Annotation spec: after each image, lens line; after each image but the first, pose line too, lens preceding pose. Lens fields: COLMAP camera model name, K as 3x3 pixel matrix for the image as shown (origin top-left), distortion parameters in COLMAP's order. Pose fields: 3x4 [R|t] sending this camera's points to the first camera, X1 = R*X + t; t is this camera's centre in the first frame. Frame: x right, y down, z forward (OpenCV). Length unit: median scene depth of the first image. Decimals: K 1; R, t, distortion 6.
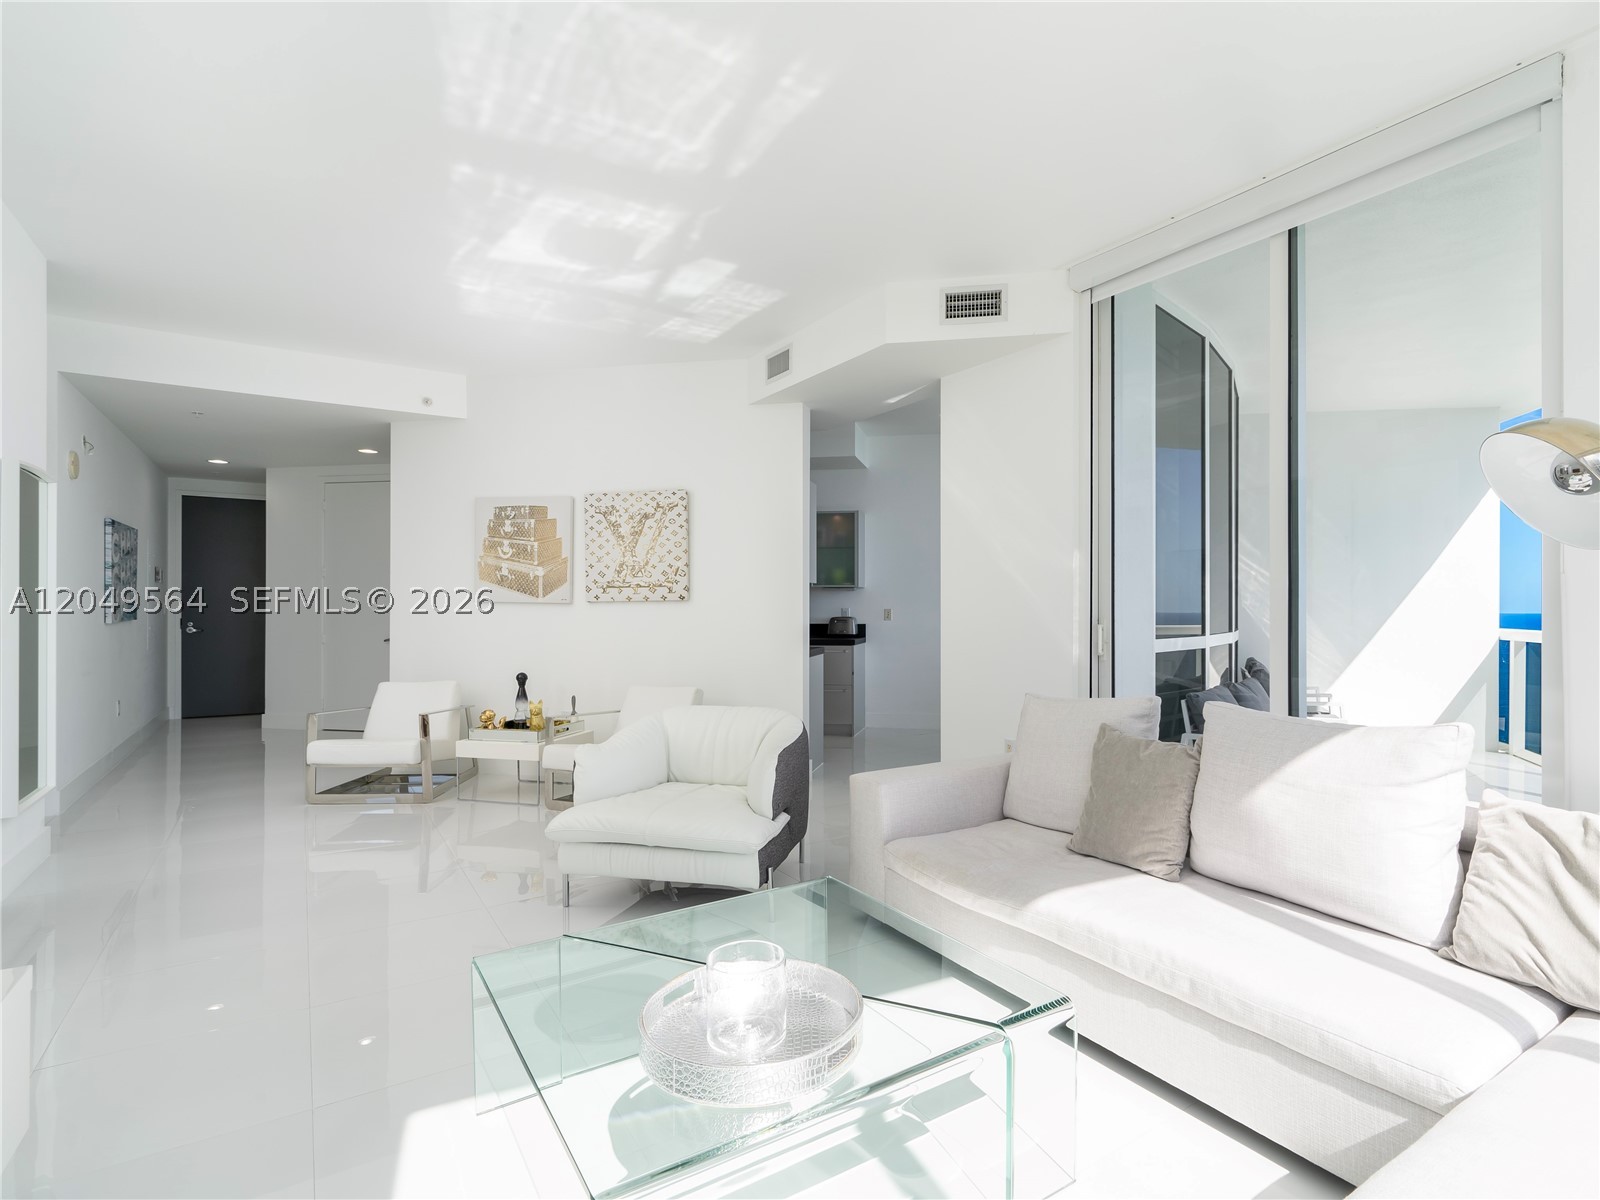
lens RADIAL K [[815.1, 0, 792.9], [0, 815.1, 589.6], [0, 0, 1]] dist [-0.008272, 0.001124]
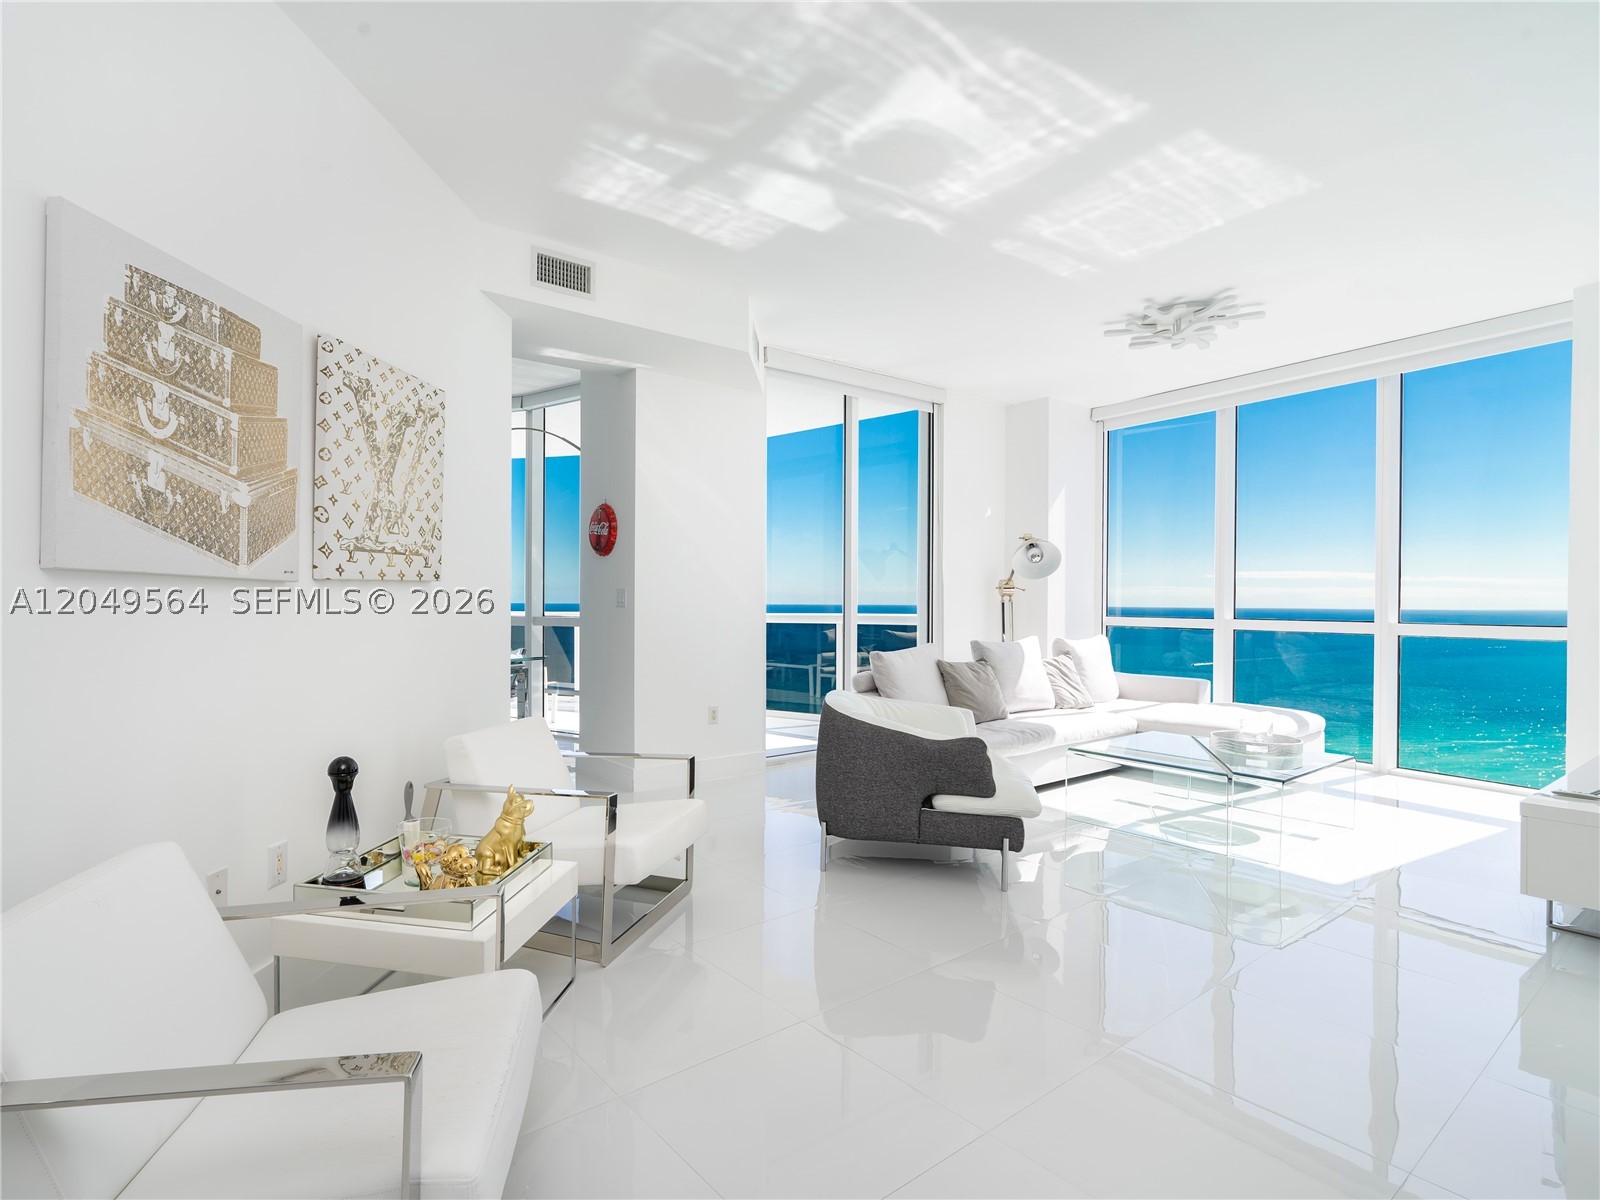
lens RADIAL K [[779.0, 0, 788.1], [0, 779.0, 600.8], [0, 0, 1]] dist [-0.002161, -0.002099]
pose [[-0.079087, 0.000619, 0.996868, -0.694839], [-0.018288, 0.999831, -0.002072, 0.022995], [-0.996700, -0.018395, -0.079062, 0.785780]]
